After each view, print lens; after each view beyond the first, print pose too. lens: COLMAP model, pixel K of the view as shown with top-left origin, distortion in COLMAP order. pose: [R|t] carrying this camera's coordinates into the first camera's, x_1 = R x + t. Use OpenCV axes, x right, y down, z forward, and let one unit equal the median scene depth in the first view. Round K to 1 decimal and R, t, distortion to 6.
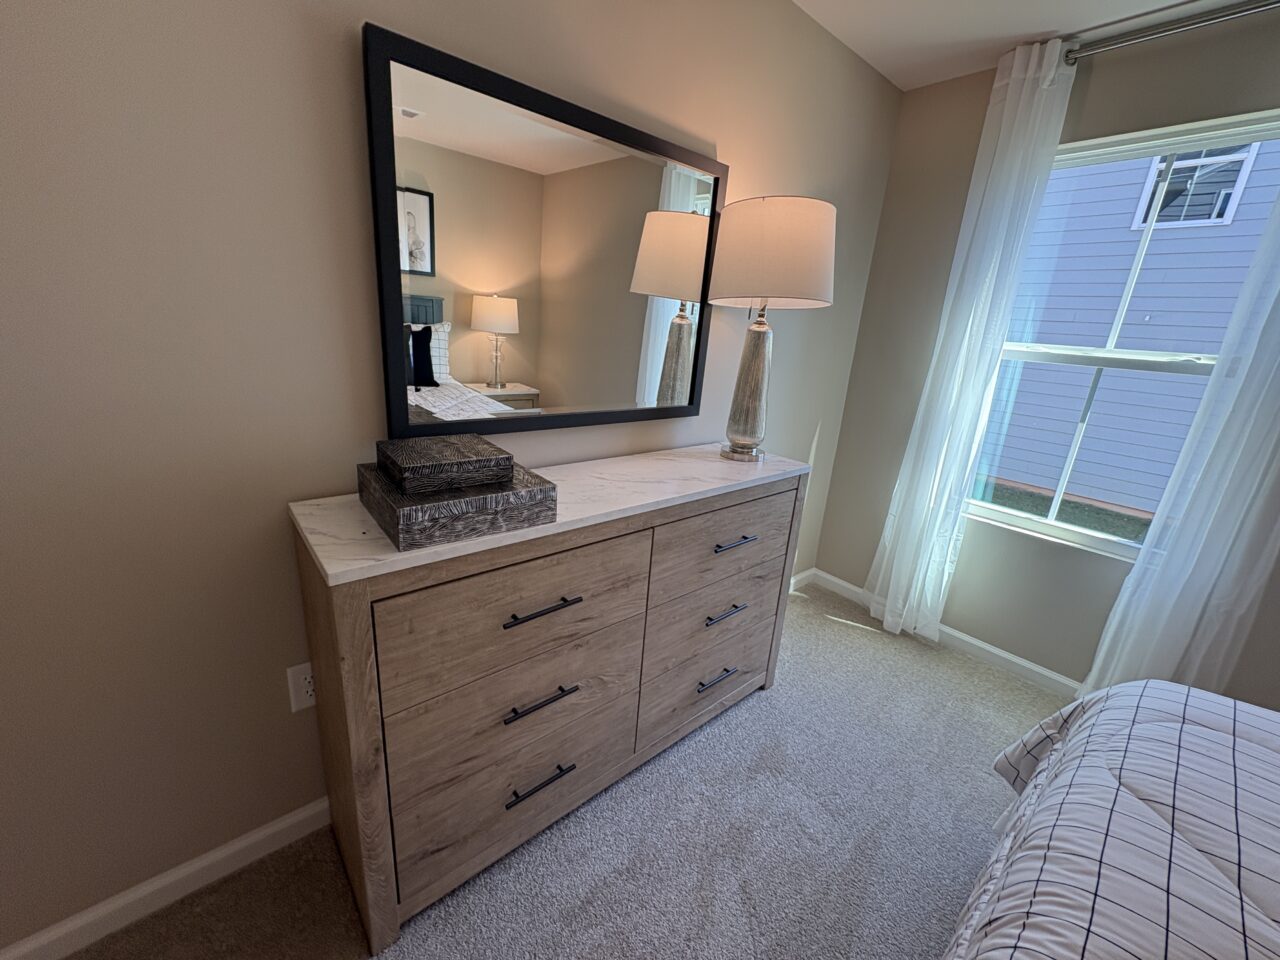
lens RADIAL K [[515.4, 0, 642.3], [0, 515.4, 478.0], [0, 0, 1]] dist [-0.000690, -0.000004]
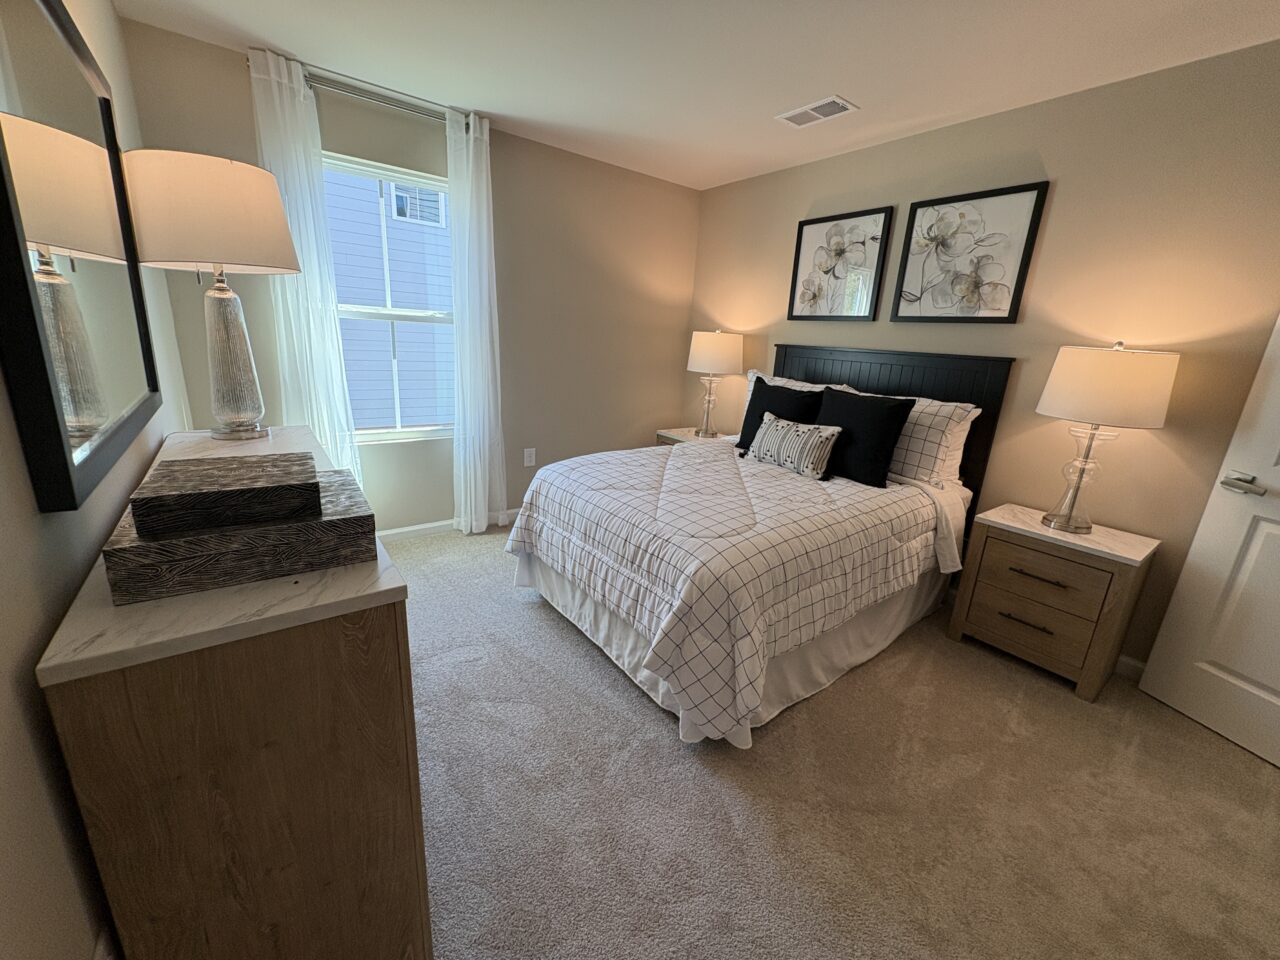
lens RADIAL K [[515.4, 0, 639.3], [0, 515.4, 484.6], [0, 0, 1]] dist [-0.000690, -0.000004]
pose [[0.062861, -0.341403, 0.937812, -0.686950], [0.235440, 0.918222, 0.318490, -0.093059], [-0.969854, 0.200778, 0.138100, 0.206742]]
